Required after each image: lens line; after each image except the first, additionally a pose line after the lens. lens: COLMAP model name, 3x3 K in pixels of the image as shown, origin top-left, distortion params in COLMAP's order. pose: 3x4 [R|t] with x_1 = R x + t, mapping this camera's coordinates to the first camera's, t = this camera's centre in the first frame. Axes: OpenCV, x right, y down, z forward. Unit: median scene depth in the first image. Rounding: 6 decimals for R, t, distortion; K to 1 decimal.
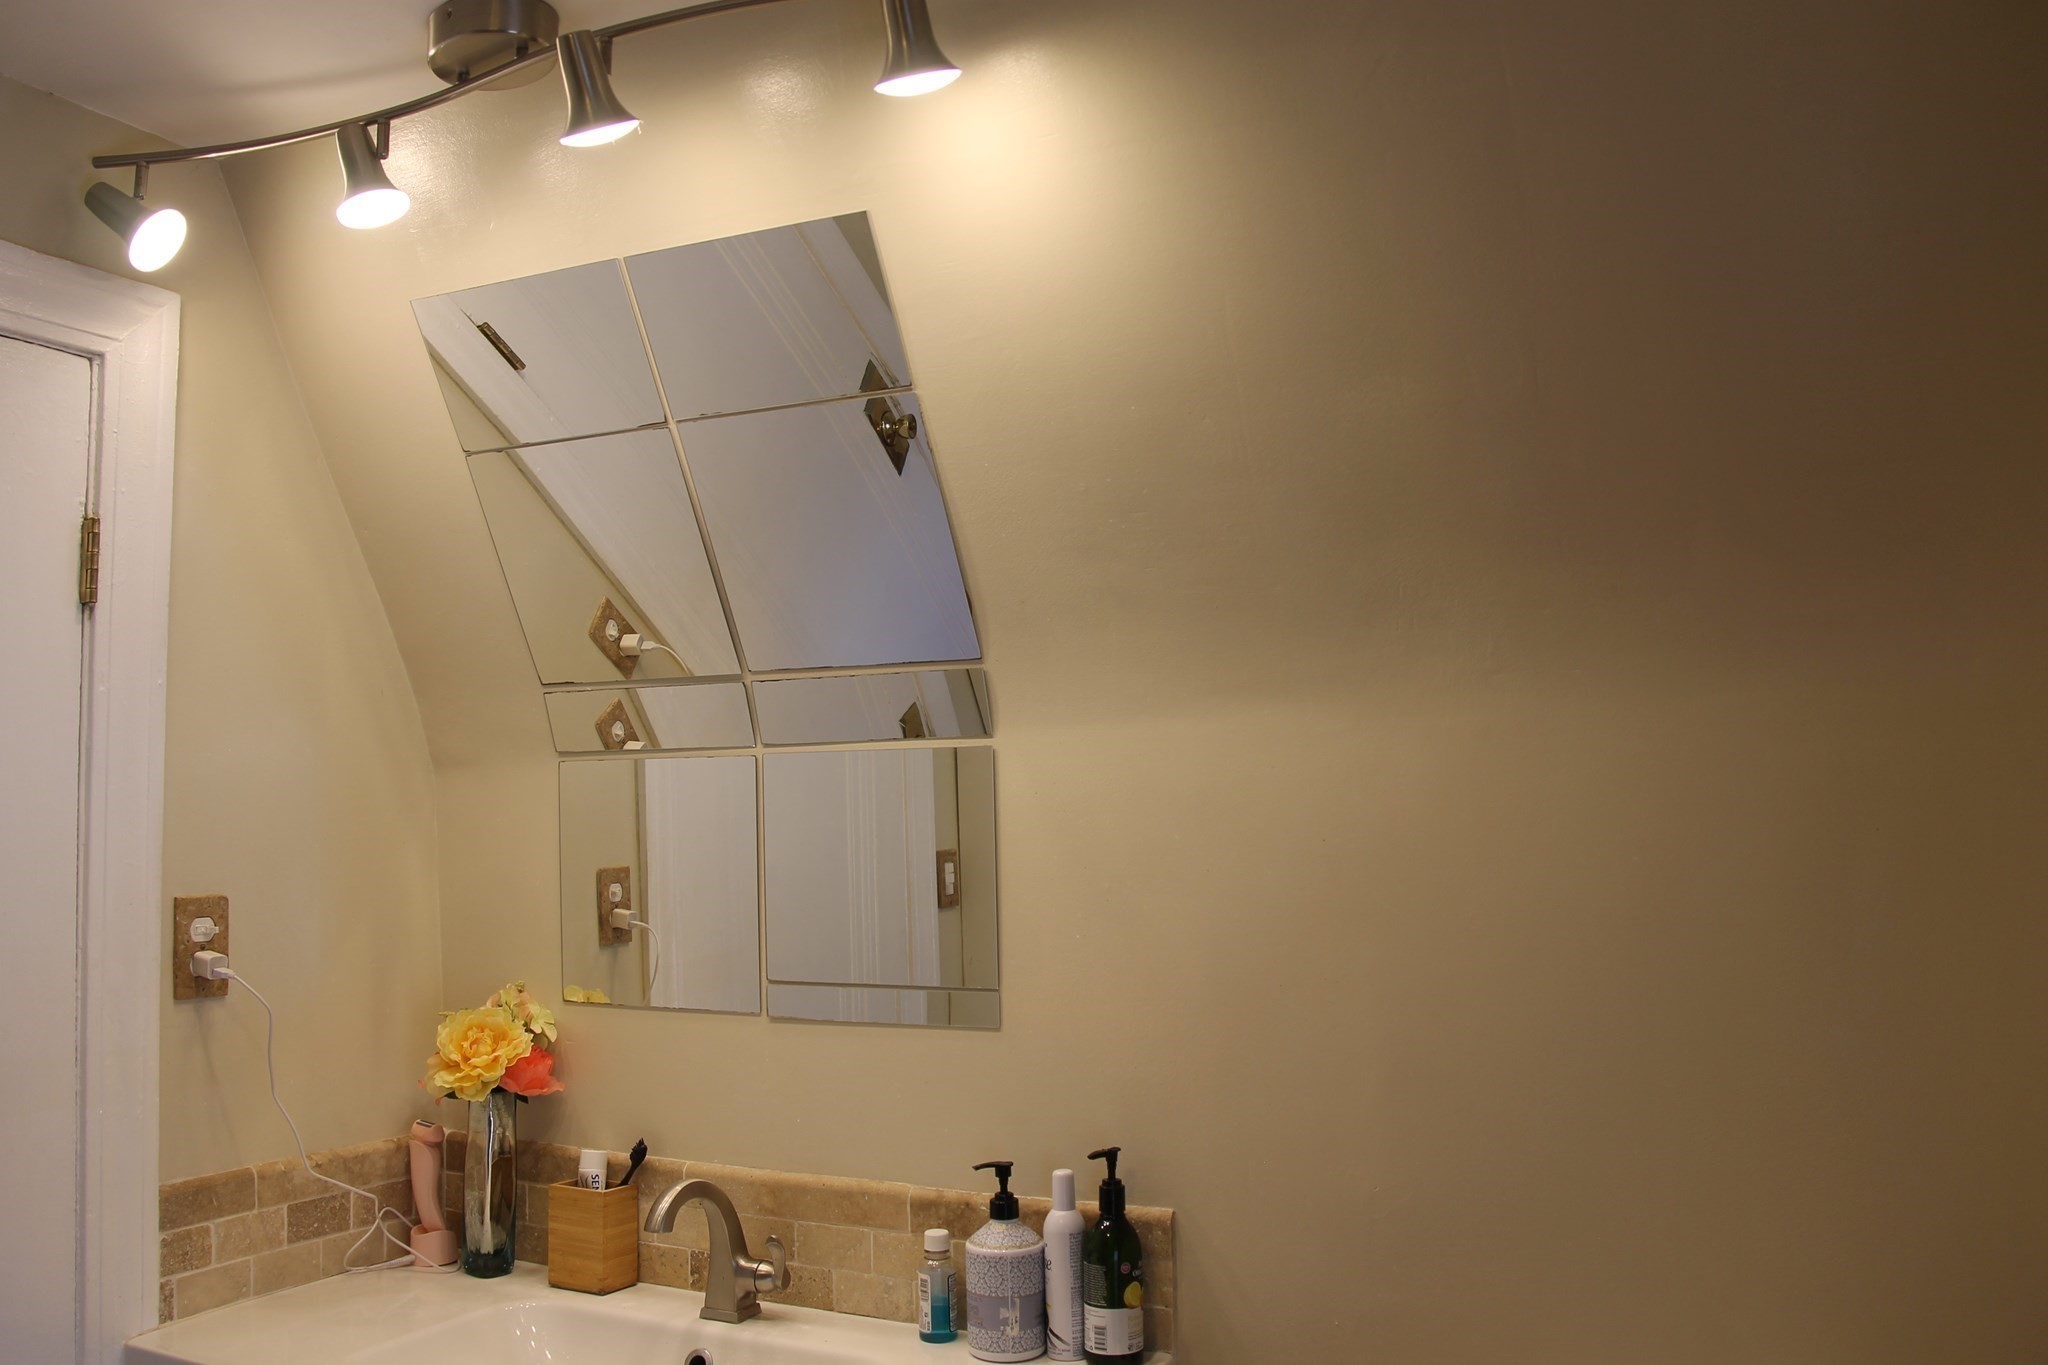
lens RADIAL K [[1739.8, 0, 1024.0], [0, 1739.8, 682.5], [0, 0, 1]] dist [-0.185569, 0.142089]
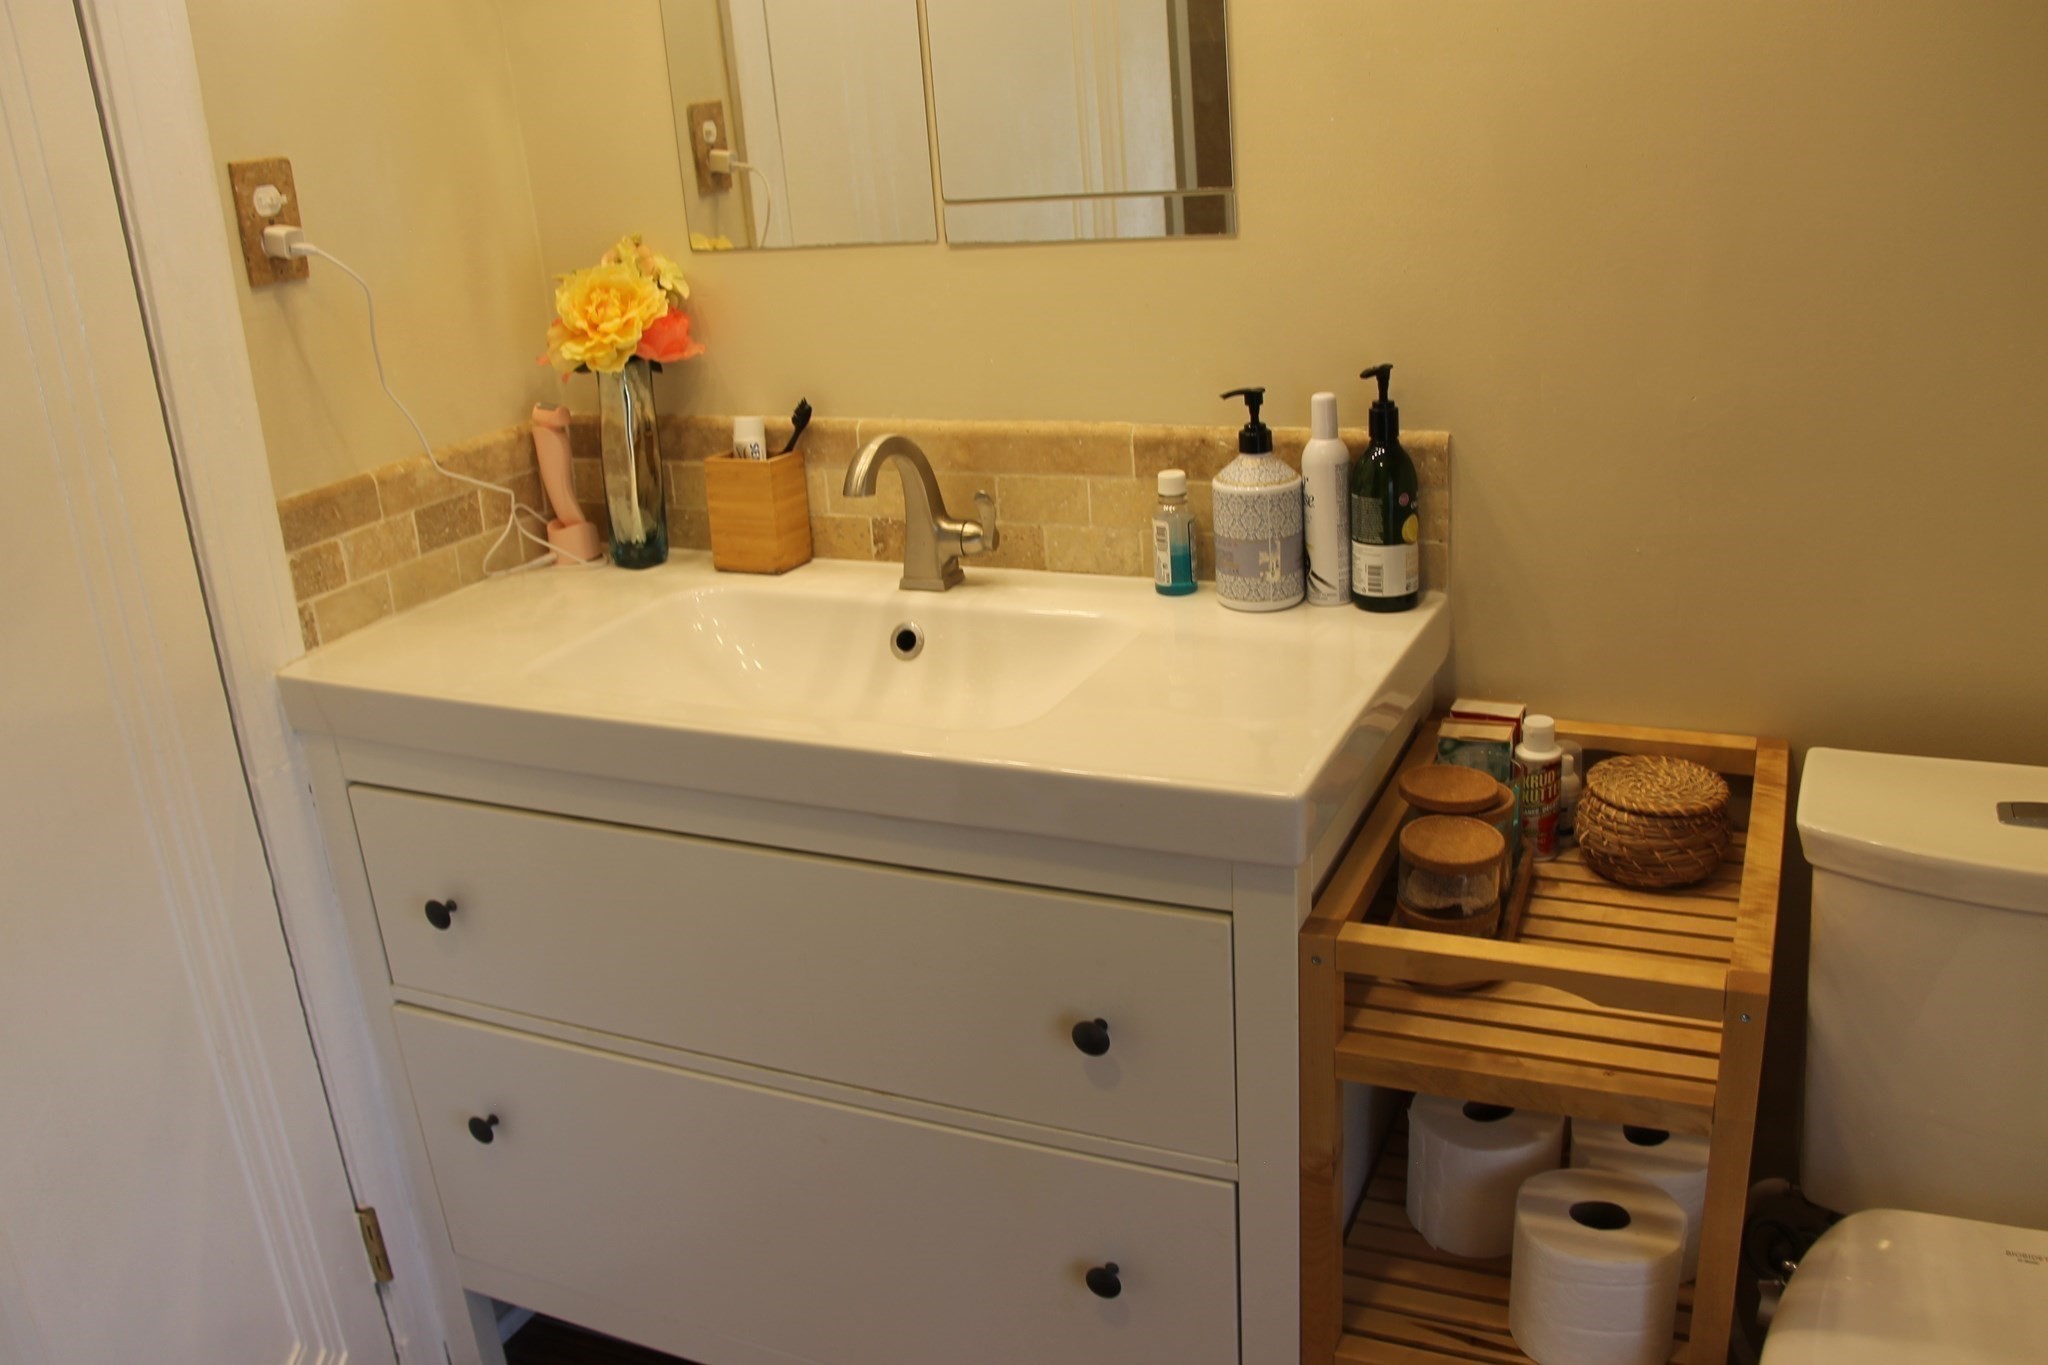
lens RADIAL K [[1739.8, 0, 1024.0], [0, 1739.8, 682.5], [0, 0, 1]] dist [-0.185569, 0.142089]
pose [[0.998136, -0.061013, -0.001617, -0.127087], [0.056515, 0.913899, 0.401988, 0.054038], [-0.023049, -0.401330, 0.915644, 0.133871]]
